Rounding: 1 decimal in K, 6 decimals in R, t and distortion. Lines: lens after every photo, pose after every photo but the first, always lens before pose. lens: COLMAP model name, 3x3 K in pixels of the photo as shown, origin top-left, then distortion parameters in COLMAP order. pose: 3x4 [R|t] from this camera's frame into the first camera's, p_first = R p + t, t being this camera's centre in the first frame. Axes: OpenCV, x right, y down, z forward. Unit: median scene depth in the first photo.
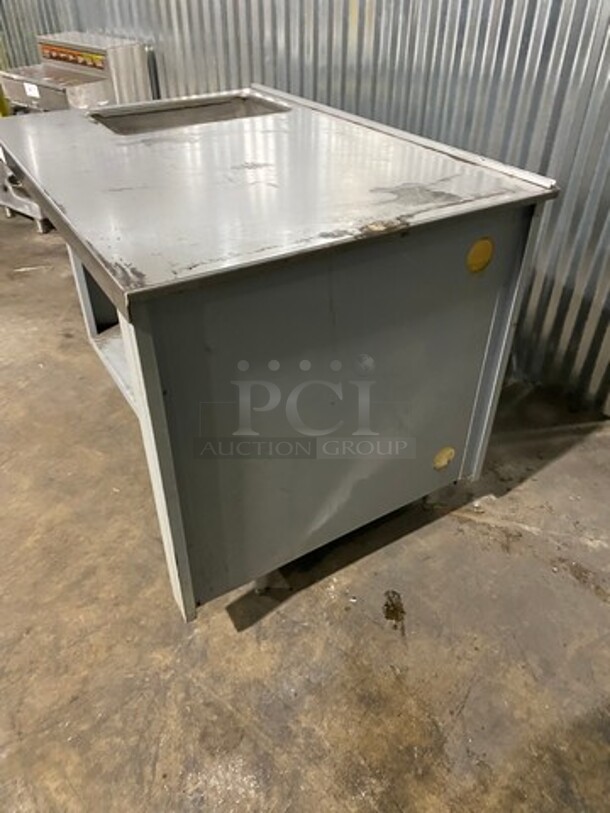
lens RADIAL K [[613.2, 0, 313.2], [0, 613.2, 402.4], [0, 0, 1]] dist [0.000745, 0.003790]
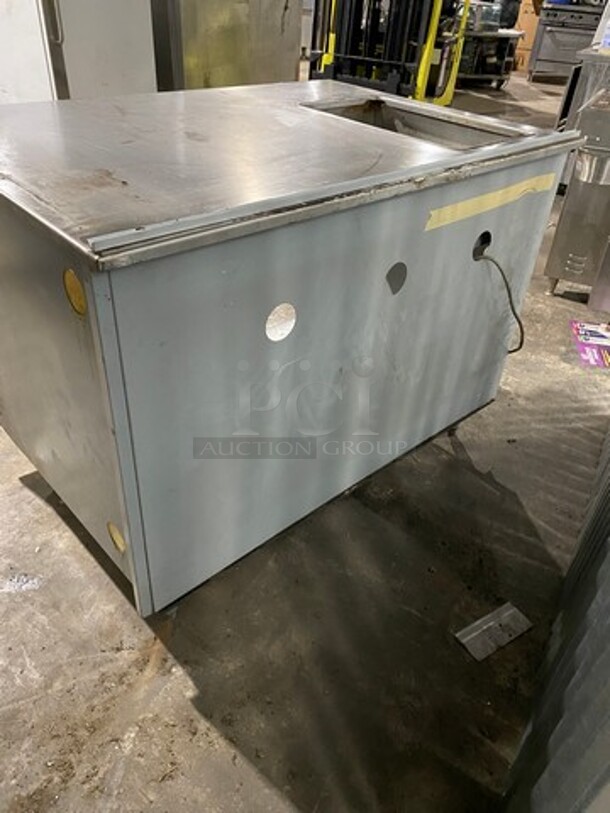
lens RADIAL K [[613.2, 0, 313.2], [0, 613.2, 402.4], [0, 0, 1]] dist [0.000745, 0.003790]
pose [[0.192039, 0.581742, -0.790378, 0.697315], [-0.631767, 0.689579, 0.354050, -0.425664], [0.750994, 0.431343, 0.499952, 0.616348]]
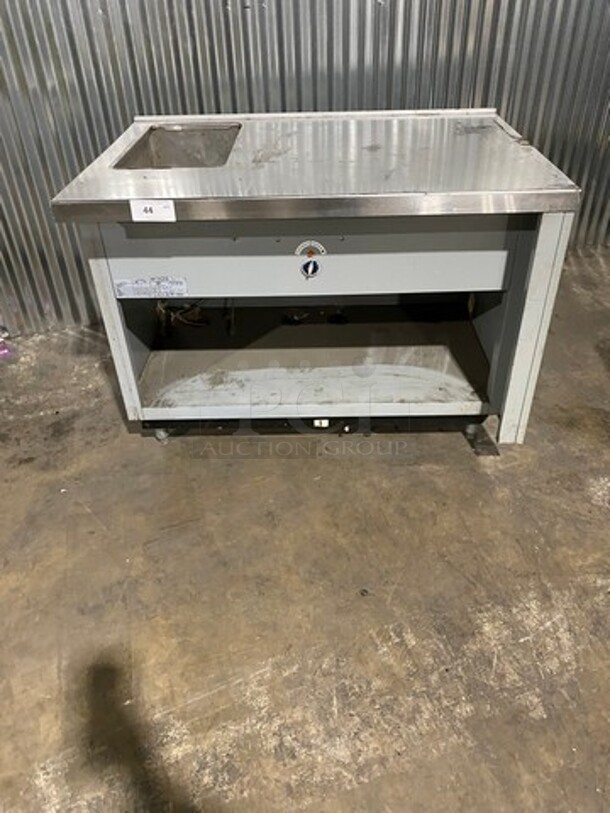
lens RADIAL K [[613.2, 0, 313.2], [0, 613.2, 402.4], [0, 0, 1]] dist [0.000745, 0.003790]
pose [[0.527527, -0.514487, 0.676032, -1.025029], [0.528937, 0.821616, 0.212537, -0.207884], [-0.664786, 0.245459, 0.705556, 0.215781]]
